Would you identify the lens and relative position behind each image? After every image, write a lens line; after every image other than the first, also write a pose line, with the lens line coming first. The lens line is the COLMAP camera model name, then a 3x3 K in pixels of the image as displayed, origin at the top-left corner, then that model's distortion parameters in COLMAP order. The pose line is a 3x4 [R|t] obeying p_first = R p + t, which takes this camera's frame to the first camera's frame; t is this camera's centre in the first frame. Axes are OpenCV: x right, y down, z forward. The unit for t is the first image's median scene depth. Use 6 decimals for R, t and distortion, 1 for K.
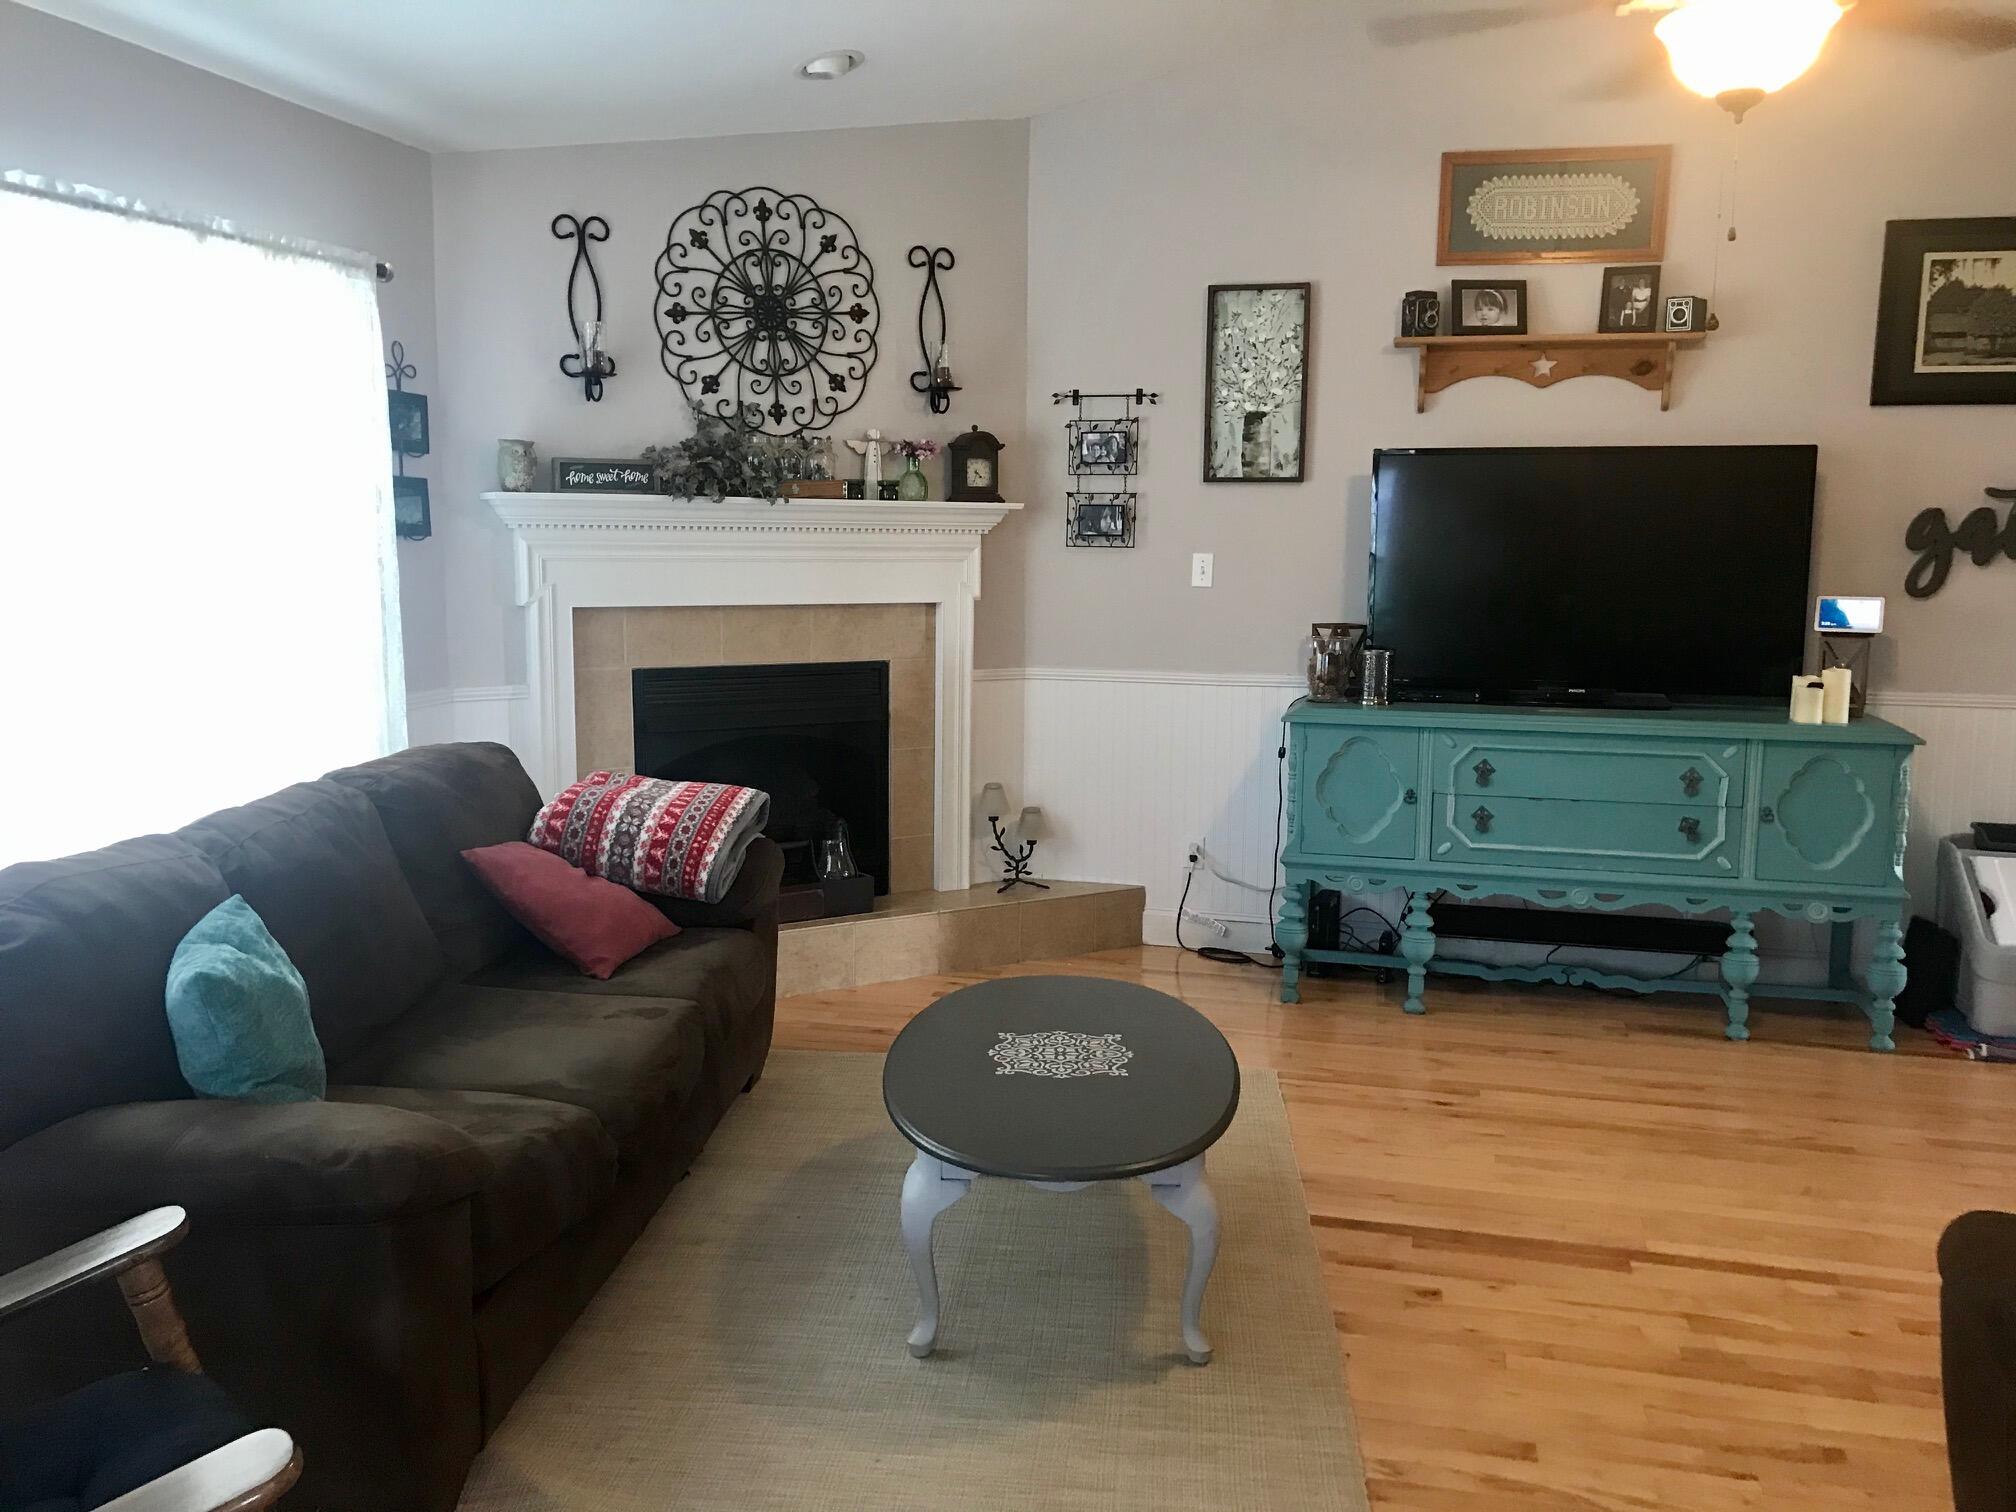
lens RADIAL K [[1650.0, 0, 1000.4], [0, 1650.0, 733.0], [0, 0, 1]] dist [0.059991, -0.060155]
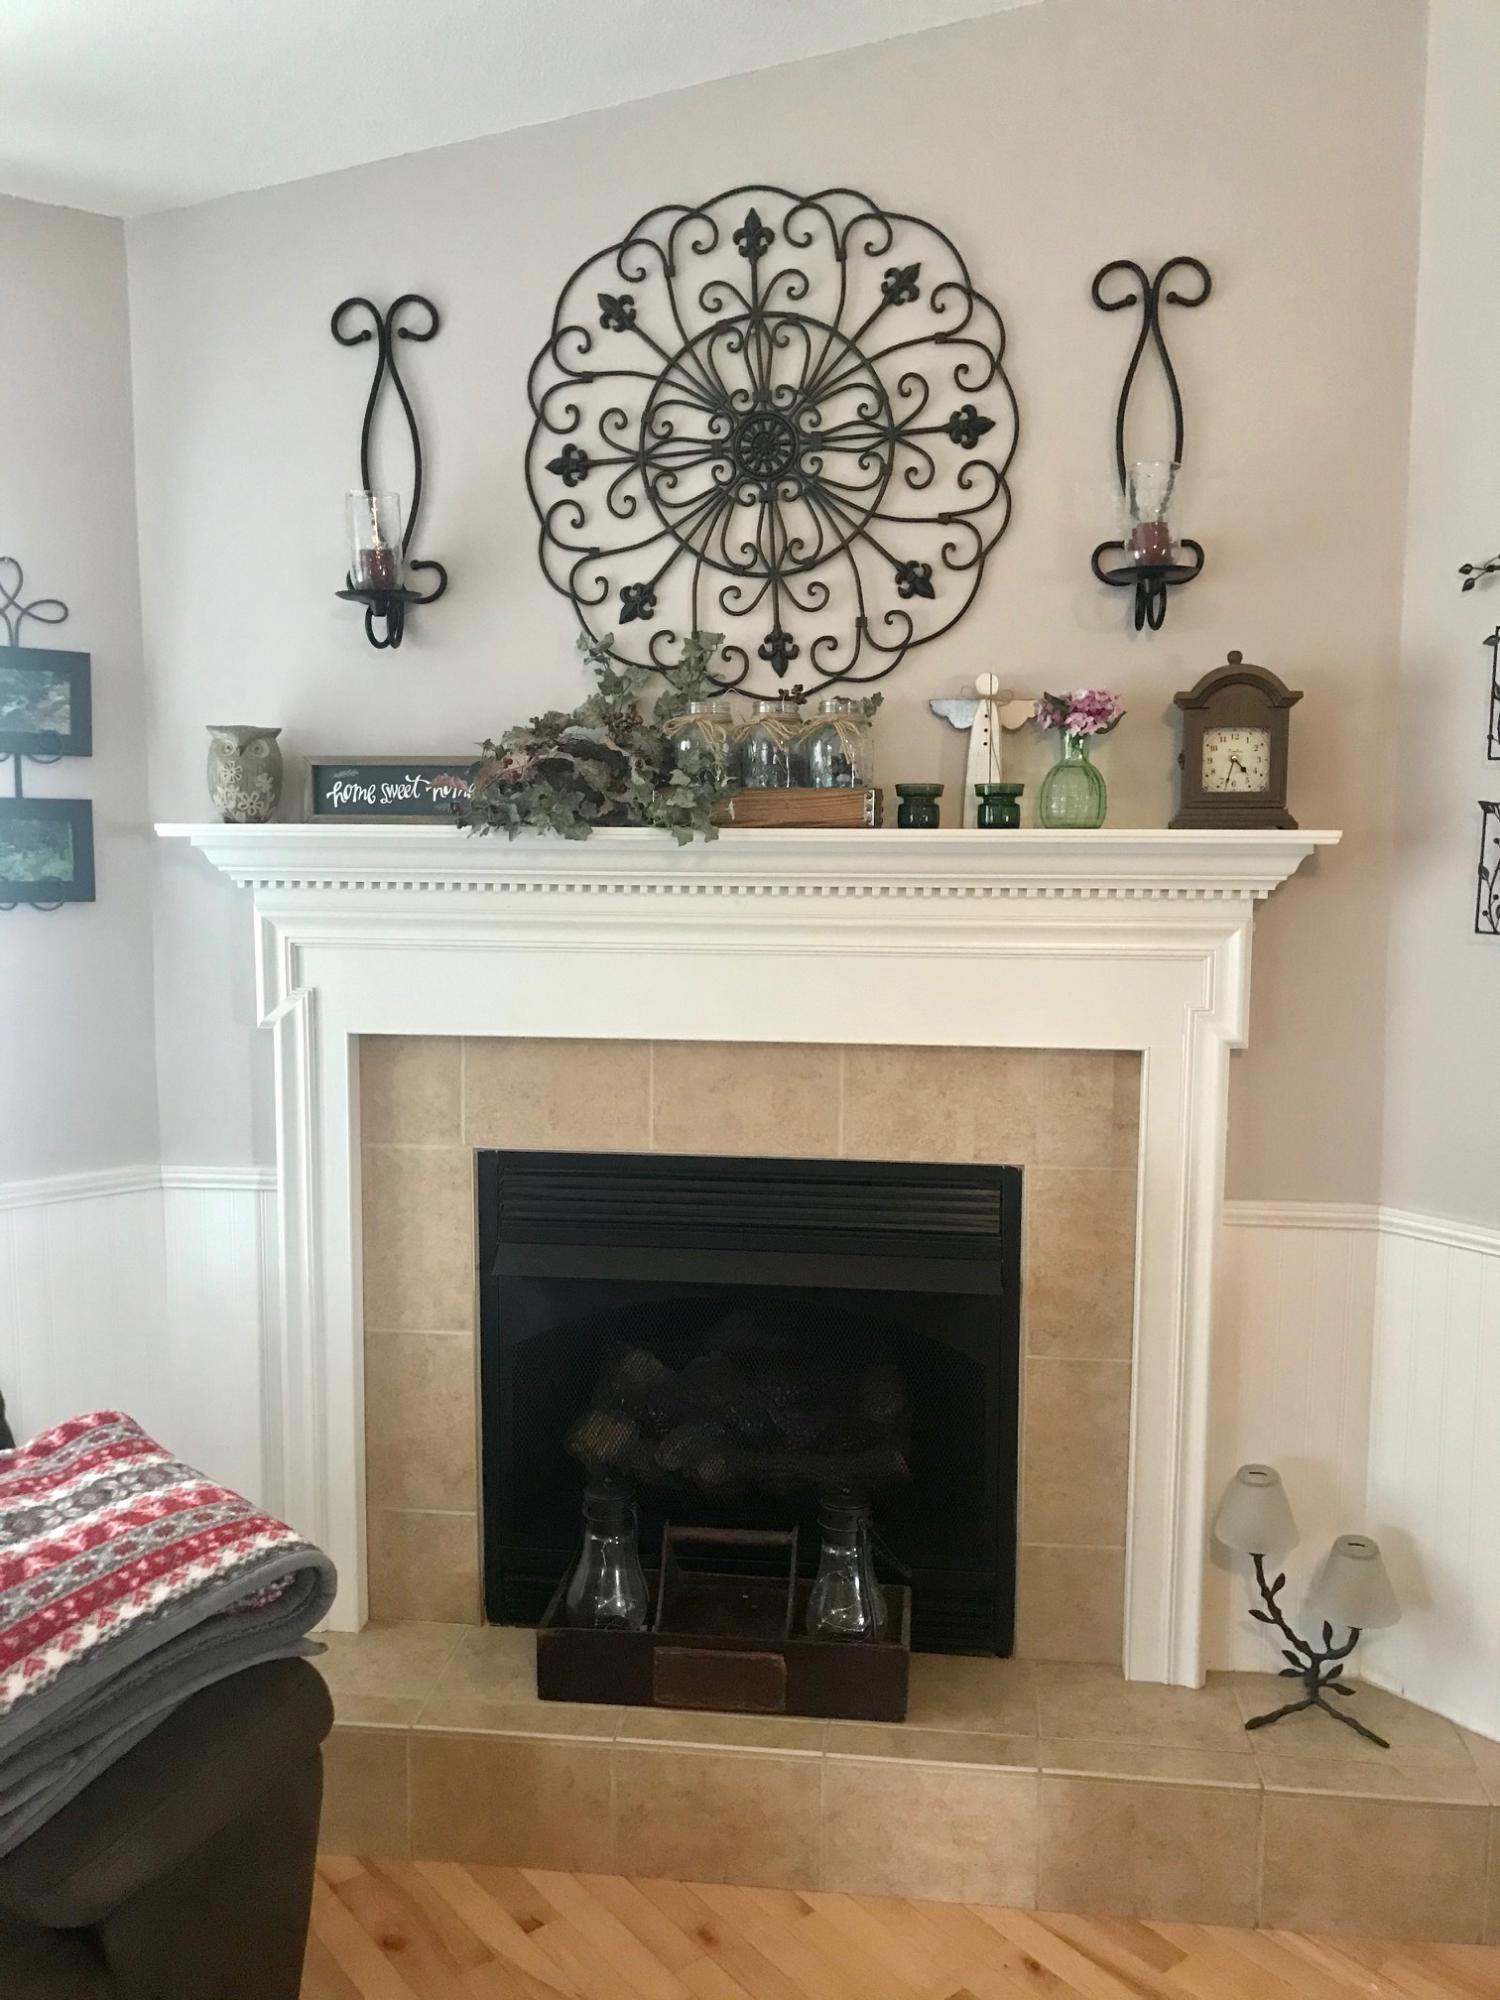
lens RADIAL K [[1615.5, 0, 752.3], [0, 1615.5, 971.1], [0, 0, 1]] dist [0.084210, -0.168629]
pose [[0.806149, 0.051465, -0.589471, 0.147561], [-0.068486, 0.997631, -0.006559, -0.097036], [0.587736, 0.045658, 0.807763, 0.622675]]
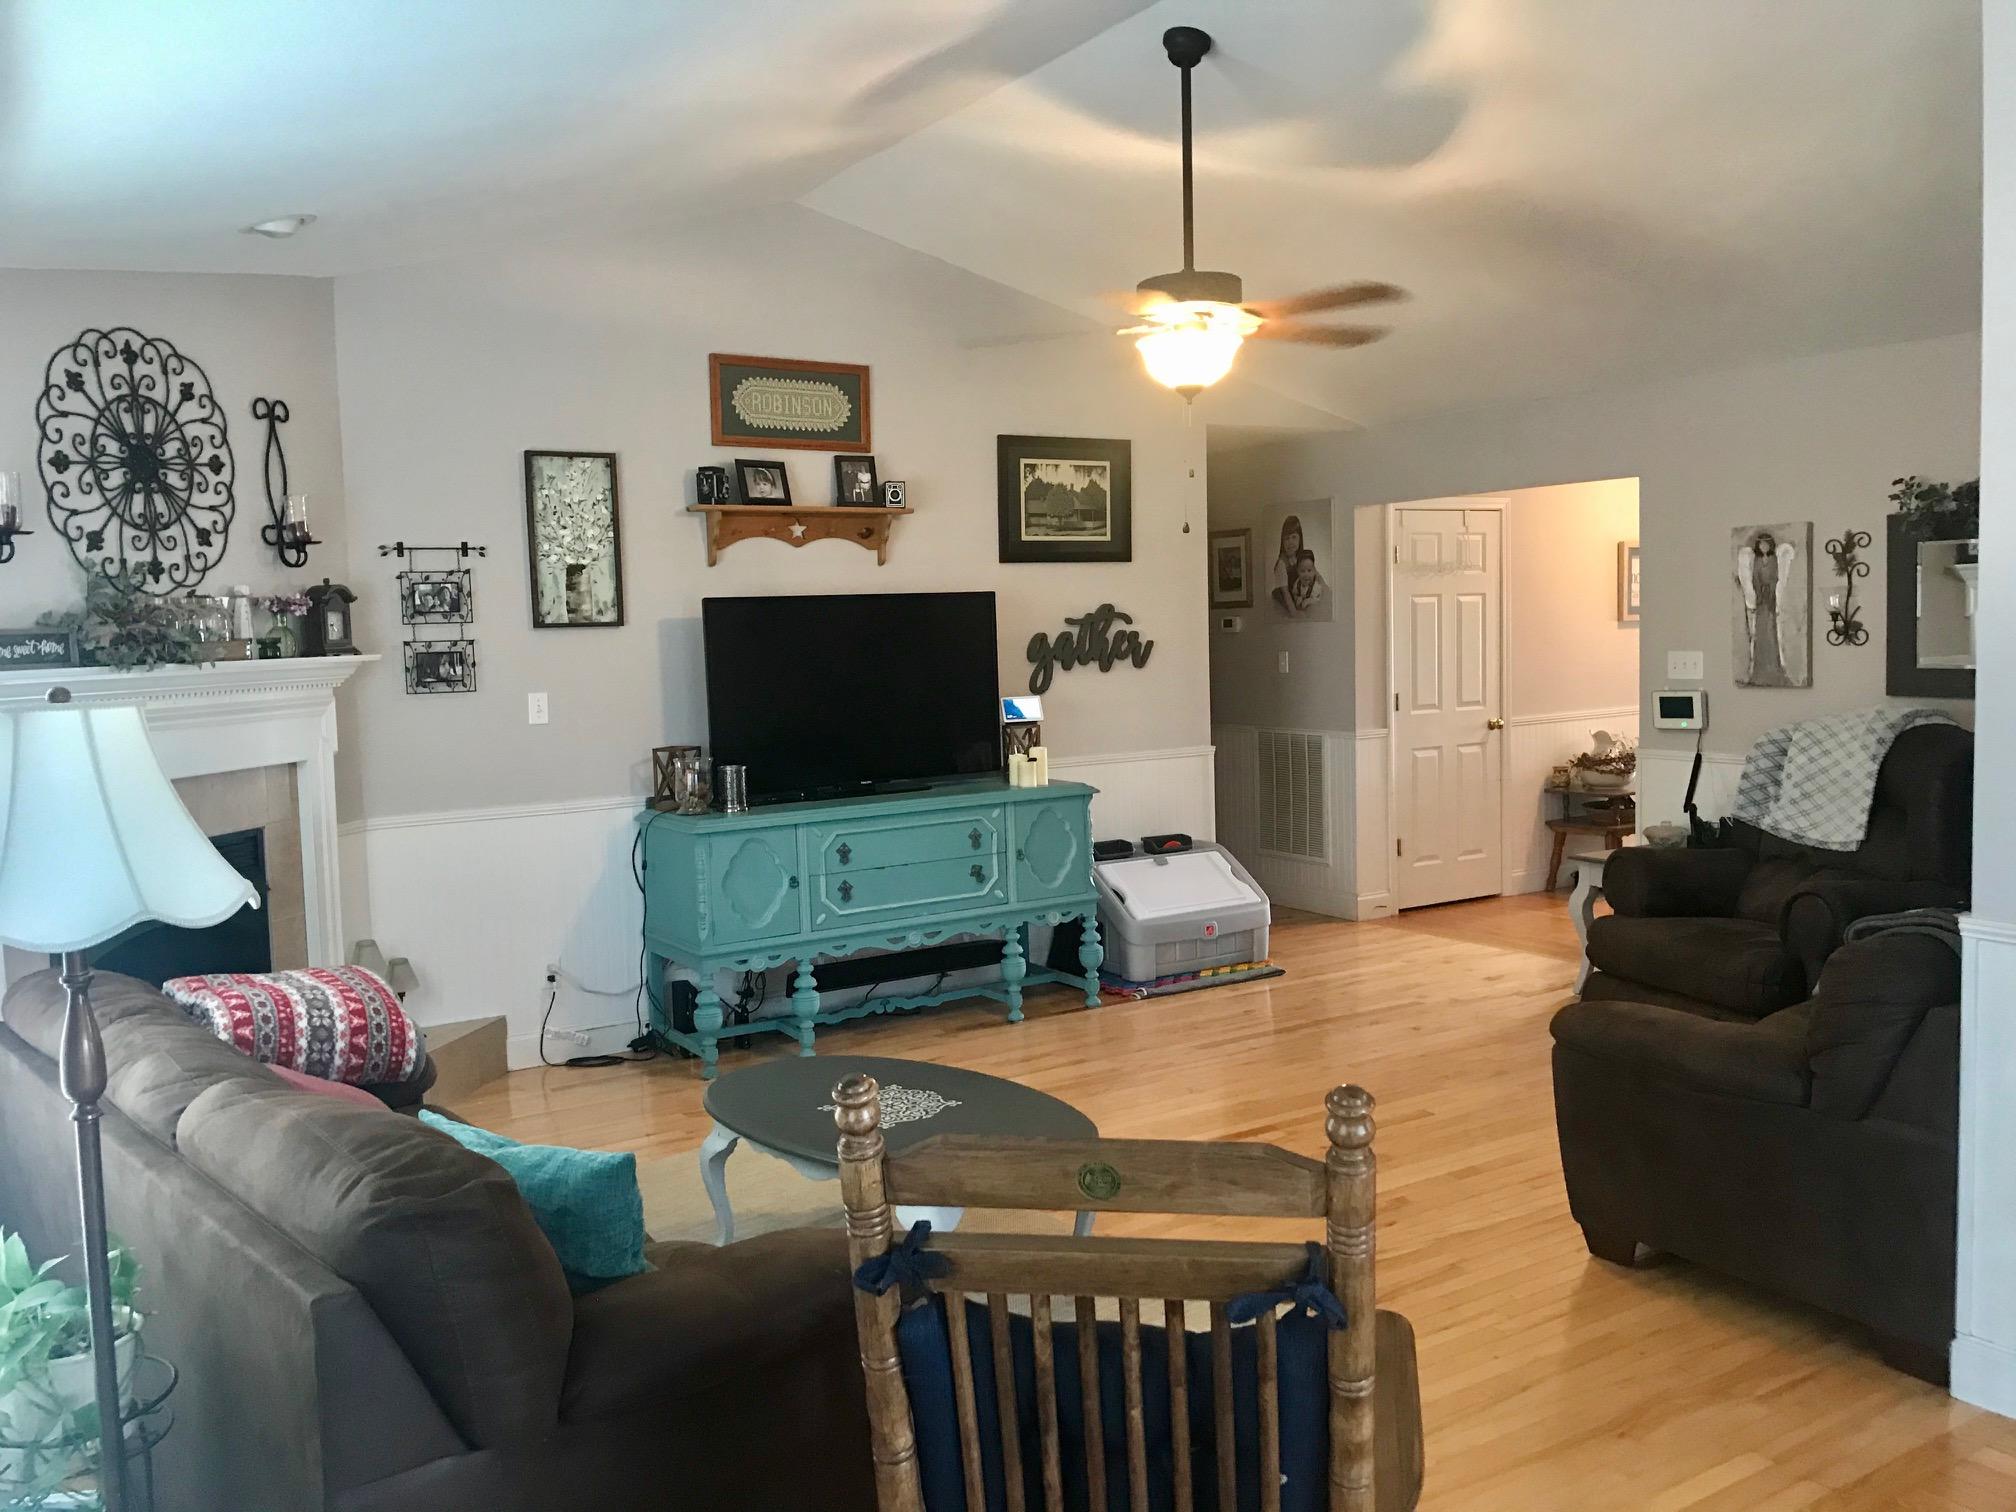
lens RADIAL K [[1650.0, 0, 1000.4], [0, 1650.0, 733.0], [0, 0, 1]] dist [0.059991, -0.060155]
pose [[0.689884, -0.080671, 0.719411, -0.489650], [0.126938, 0.991855, -0.010506, -0.036231], [-0.712704, 0.098568, 0.694505, 0.038191]]
